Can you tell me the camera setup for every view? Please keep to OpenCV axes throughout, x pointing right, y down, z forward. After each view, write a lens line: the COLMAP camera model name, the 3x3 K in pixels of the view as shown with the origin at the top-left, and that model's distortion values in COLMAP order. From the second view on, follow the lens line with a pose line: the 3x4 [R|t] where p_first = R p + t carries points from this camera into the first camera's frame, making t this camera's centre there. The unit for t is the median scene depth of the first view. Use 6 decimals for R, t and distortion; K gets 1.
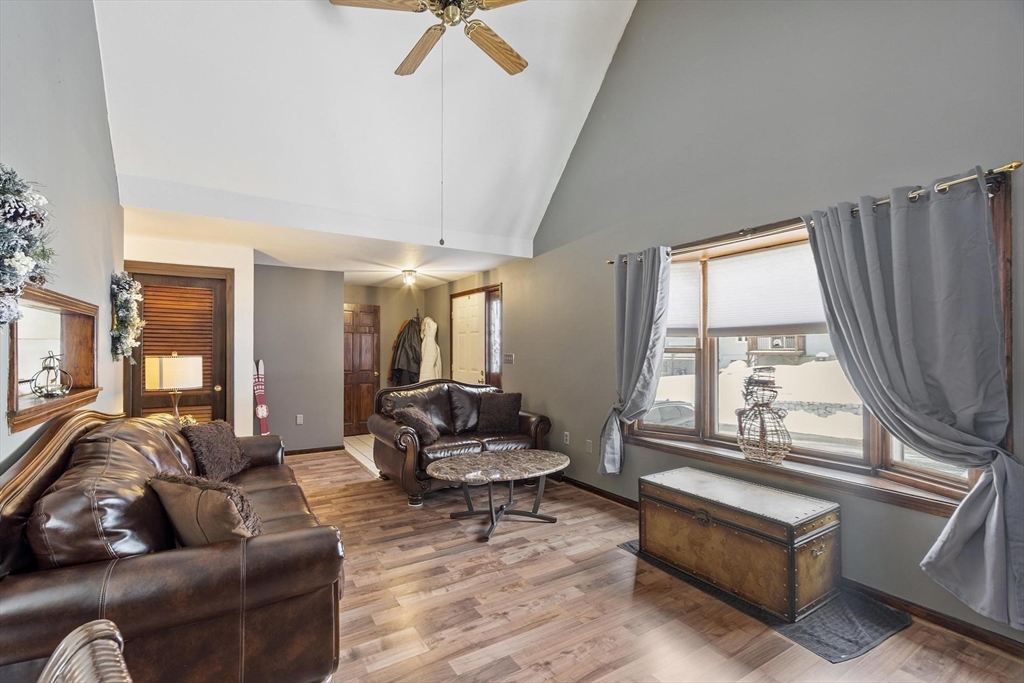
lens RADIAL K [[446.9, 0, 483.3], [0, 446.9, 347.7], [0, 0, 1]] dist [-0.000991, -0.000316]
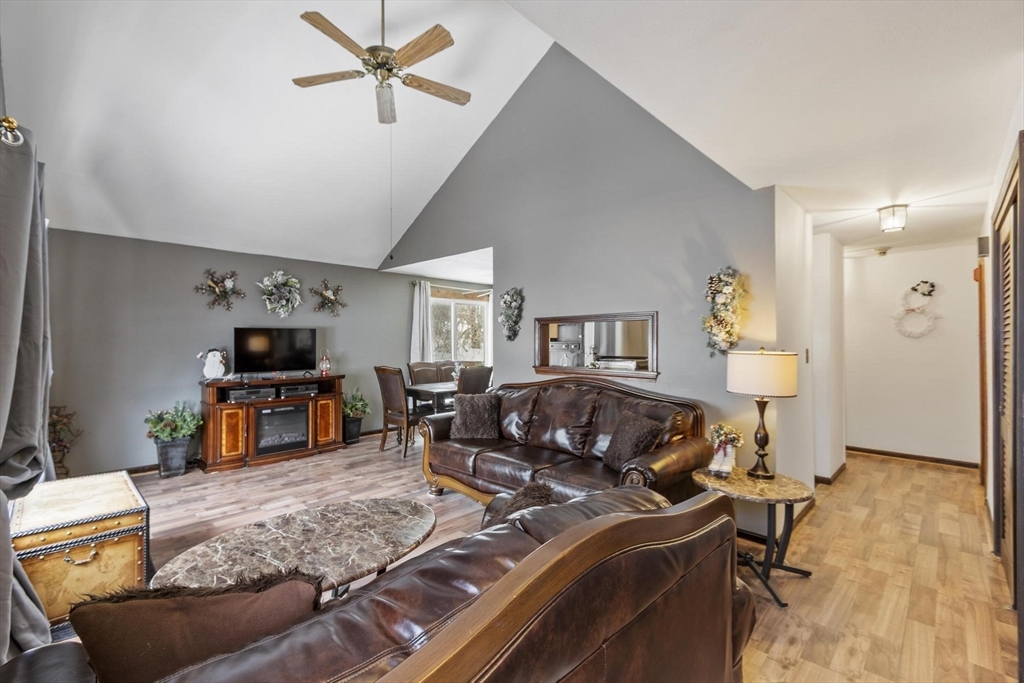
lens RADIAL K [[446.5, 0, 481.9], [0, 446.5, 339.1], [0, 0, 1]] dist [0.000567, 0.000109]
pose [[-0.970878, -0.000950, -0.239572, -0.037021], [0.000527, 0.999981, -0.006101, 0.000069], [0.239573, -0.006049, -0.970860, 1.983669]]
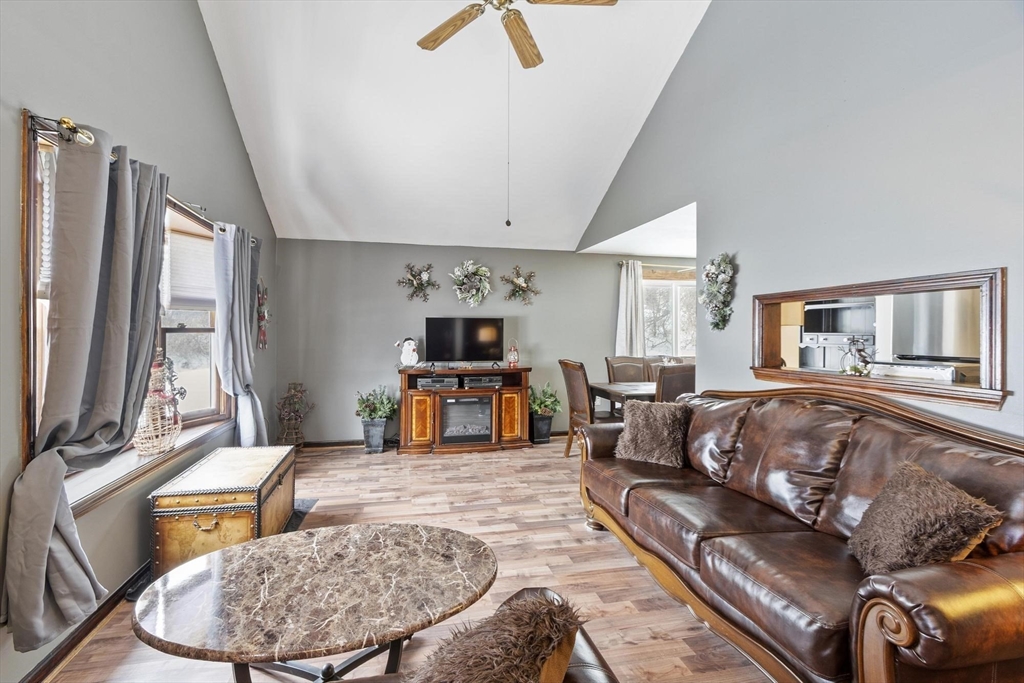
lens RADIAL K [[445.8, 0, 489.3], [0, 445.8, 331.9], [0, 0, 1]] dist [0.001227, 0.000259]
pose [[-0.950052, -0.002425, 0.312084, -0.317947], [-0.004278, 0.999977, -0.005253, 0.010174], [-0.312064, -0.006326, -0.950040, 1.707929]]
